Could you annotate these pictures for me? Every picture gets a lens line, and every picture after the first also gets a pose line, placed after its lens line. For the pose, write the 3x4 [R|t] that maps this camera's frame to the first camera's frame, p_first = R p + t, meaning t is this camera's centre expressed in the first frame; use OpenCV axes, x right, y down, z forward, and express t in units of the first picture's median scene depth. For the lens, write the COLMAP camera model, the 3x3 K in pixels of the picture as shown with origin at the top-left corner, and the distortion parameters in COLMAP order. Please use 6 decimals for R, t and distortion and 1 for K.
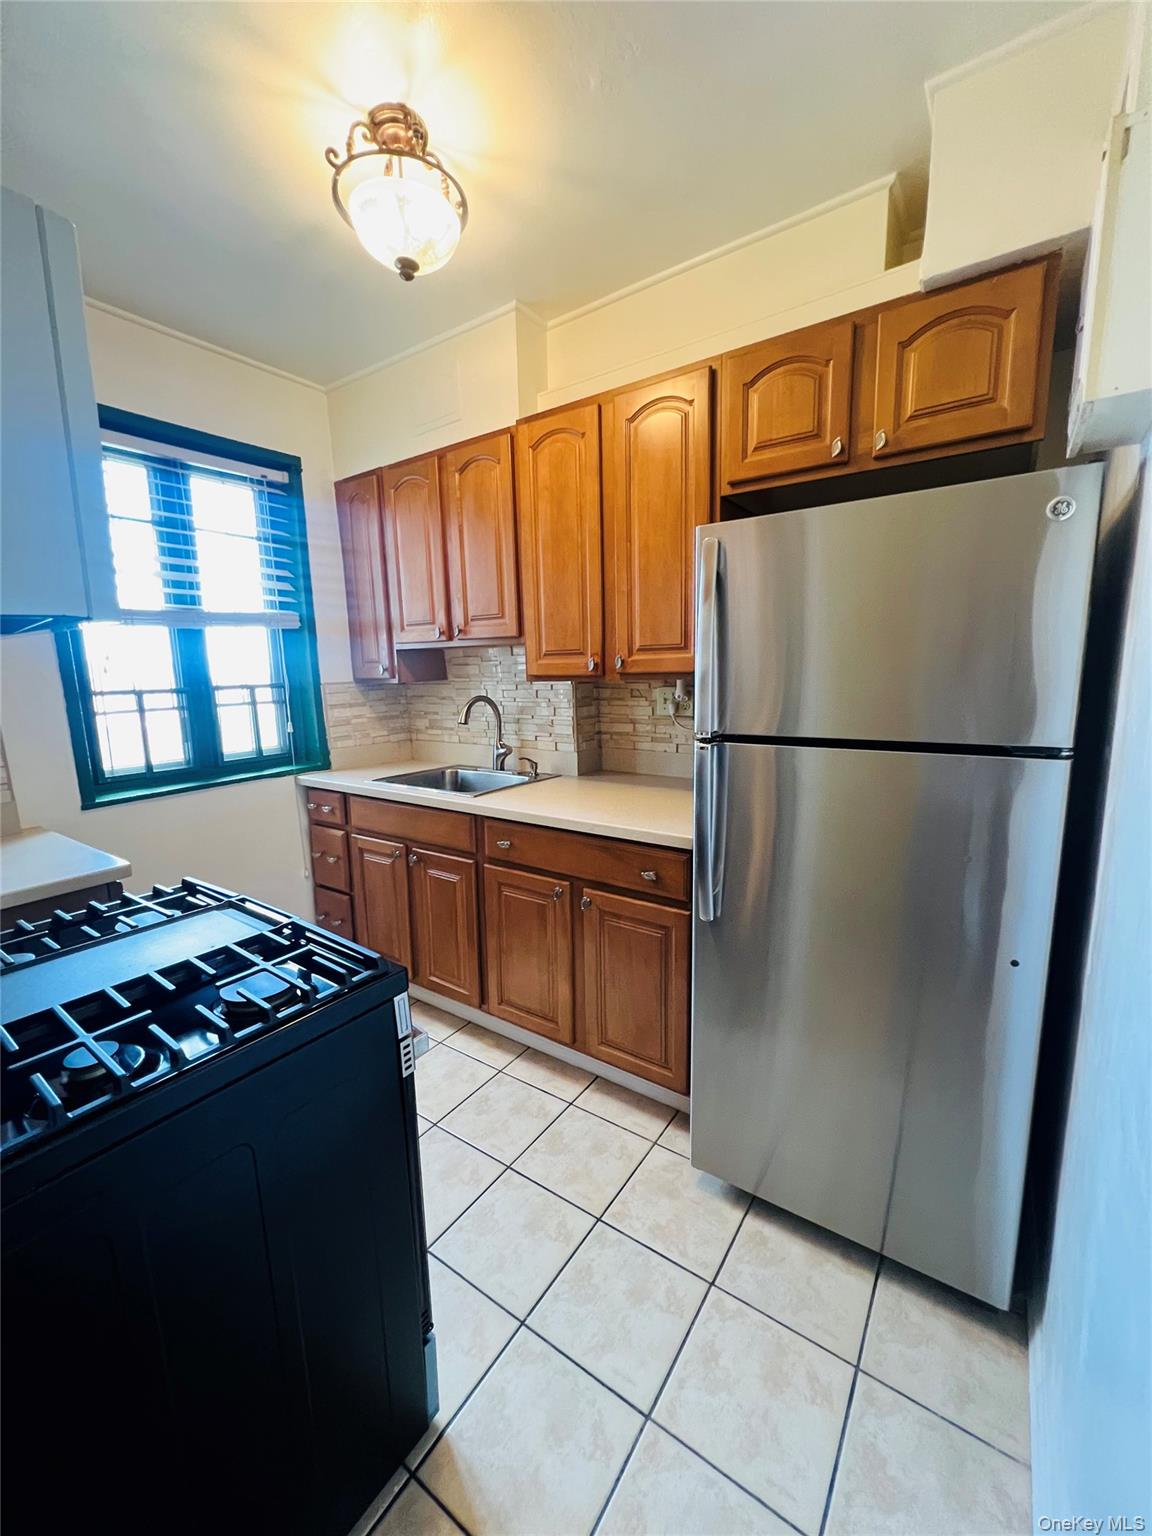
lens RADIAL K [[622.4, 0, 579.1], [0, 622.4, 770.5], [0, 0, 1]] dist [-0.002447, 0.000911]
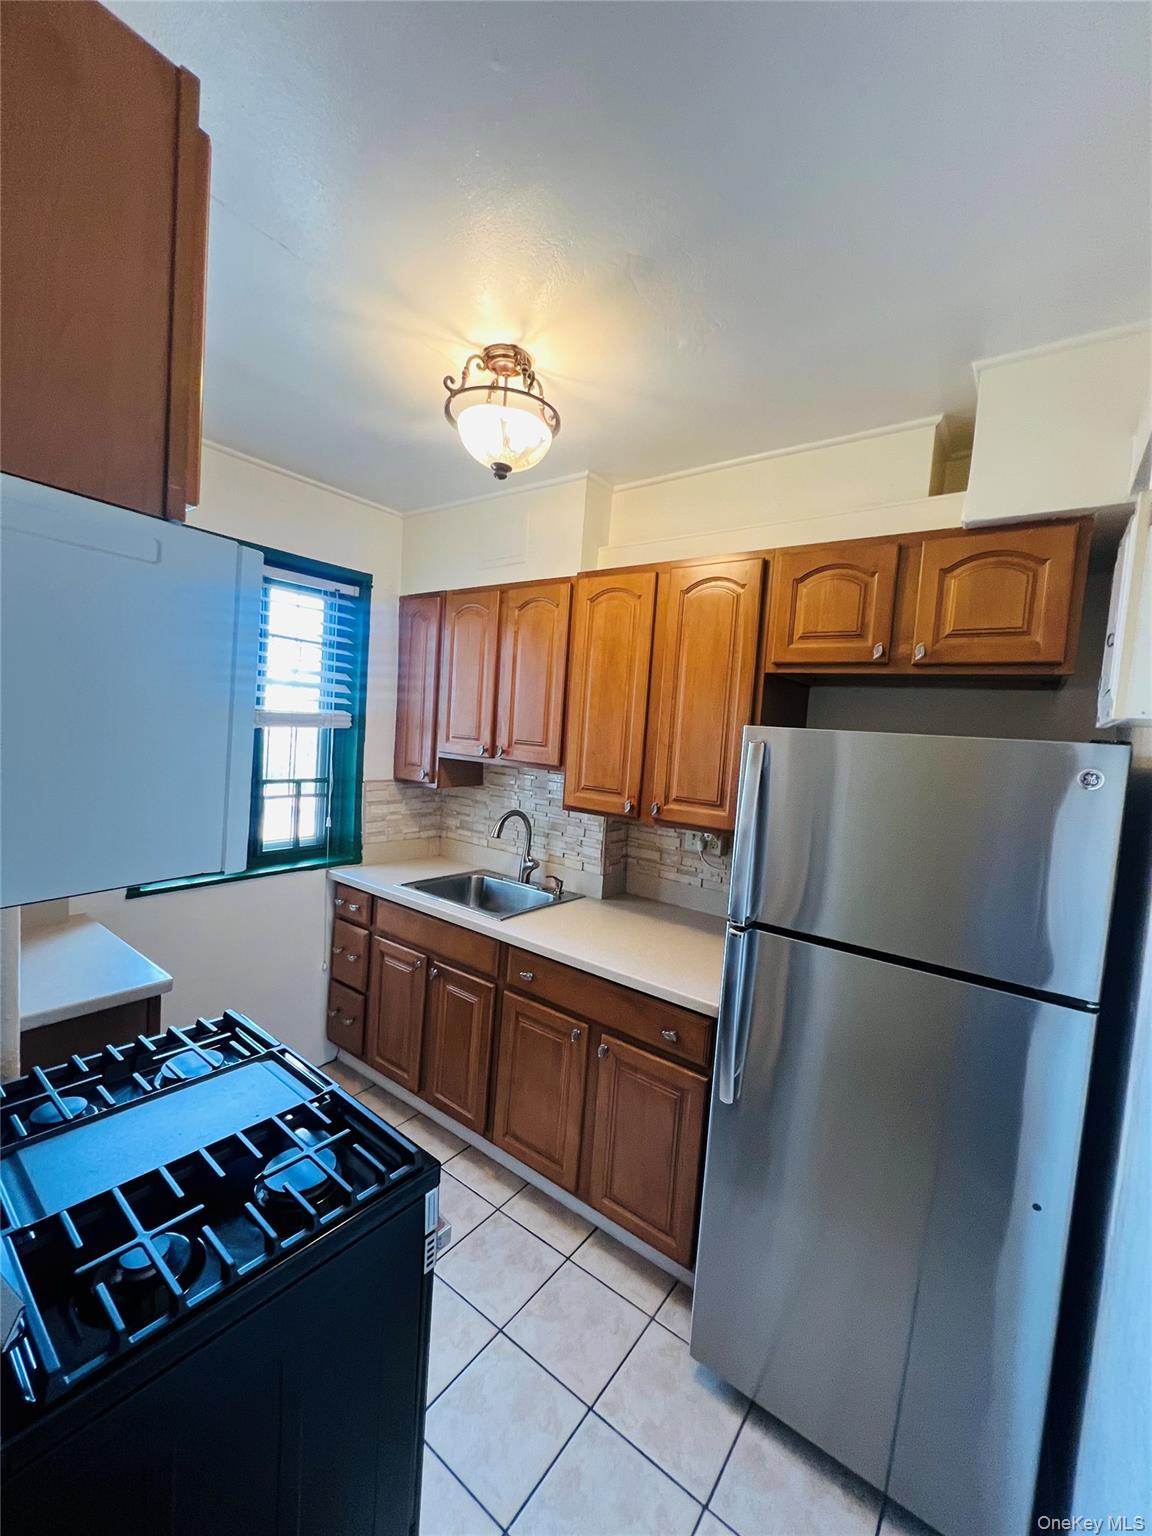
lens RADIAL K [[622.4, 0, 579.1], [0, 622.4, 770.1], [0, 0, 1]] dist [-0.002447, 0.000911]
pose [[0.995288, 0.093316, -0.026334, -0.038136], [-0.095493, 0.990458, -0.099372, -0.116030], [0.016810, 0.101419, 0.994702, -0.042091]]
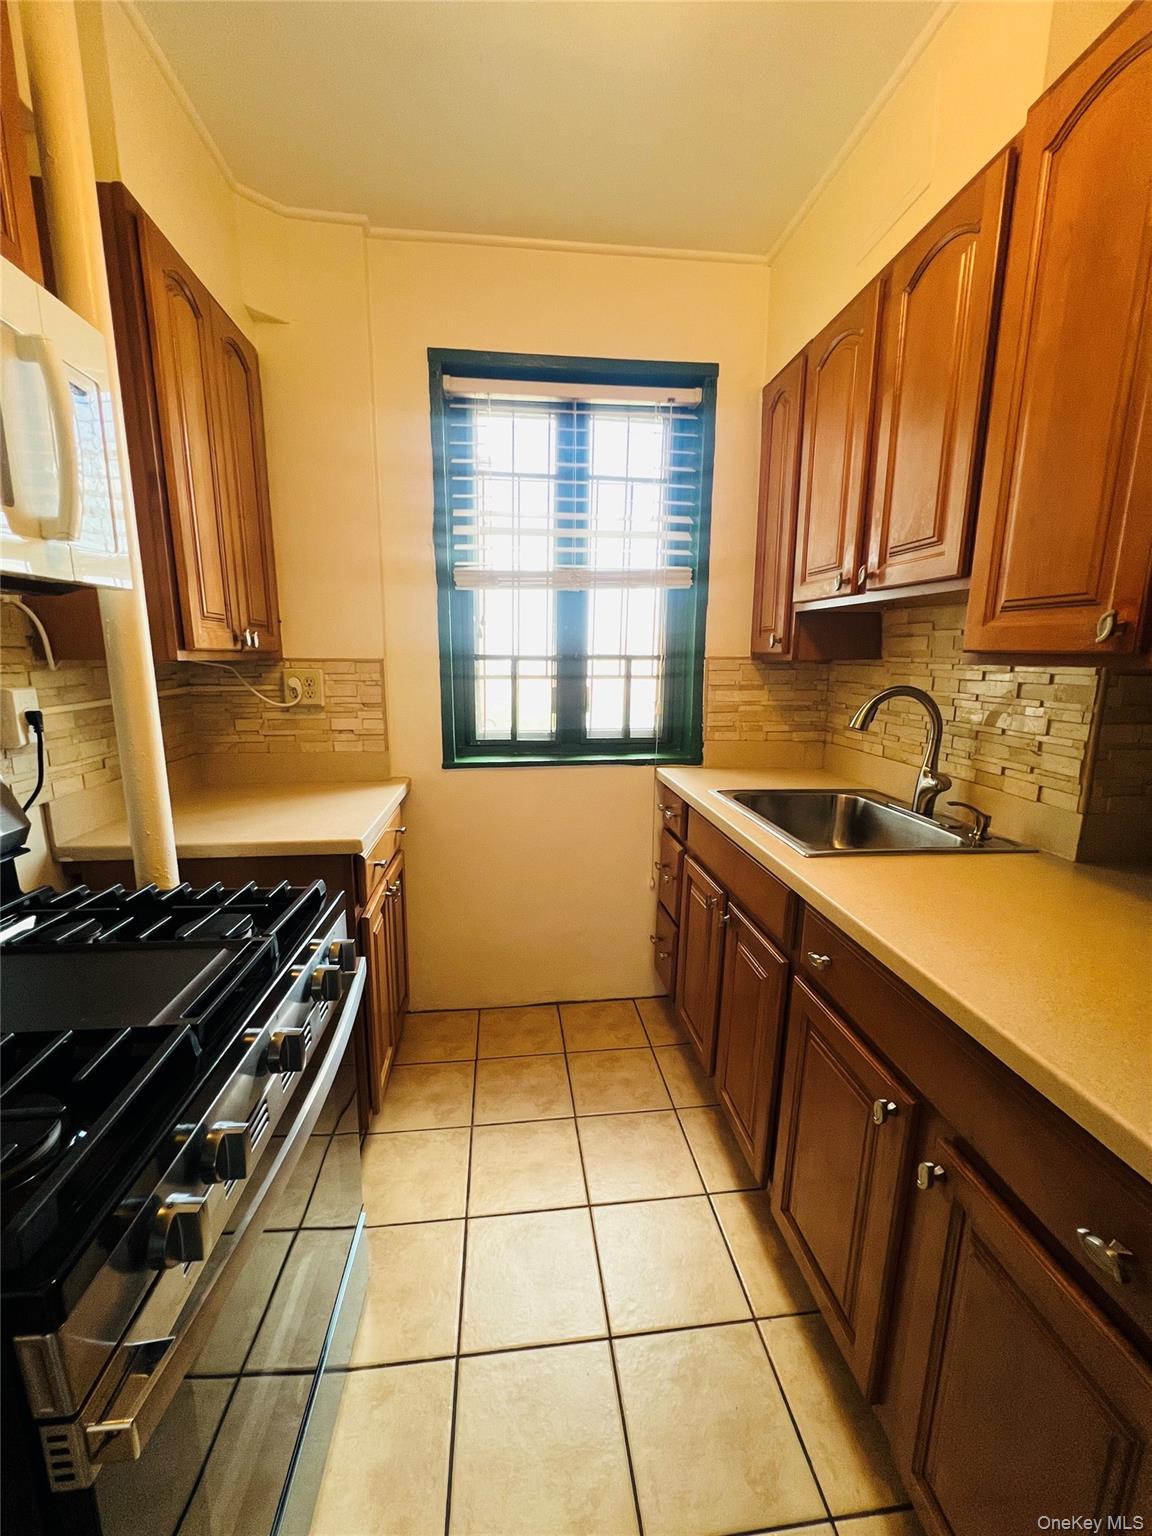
lens RADIAL K [[622.4, 0, 573.4], [0, 622.4, 771.7], [0, 0, 1]] dist [-0.002447, 0.000911]
pose [[0.662536, 0.168953, -0.729727, 0.101296], [-0.147813, 0.984562, 0.093752, -0.059416], [0.734301, 0.045749, 0.677281, 0.449311]]
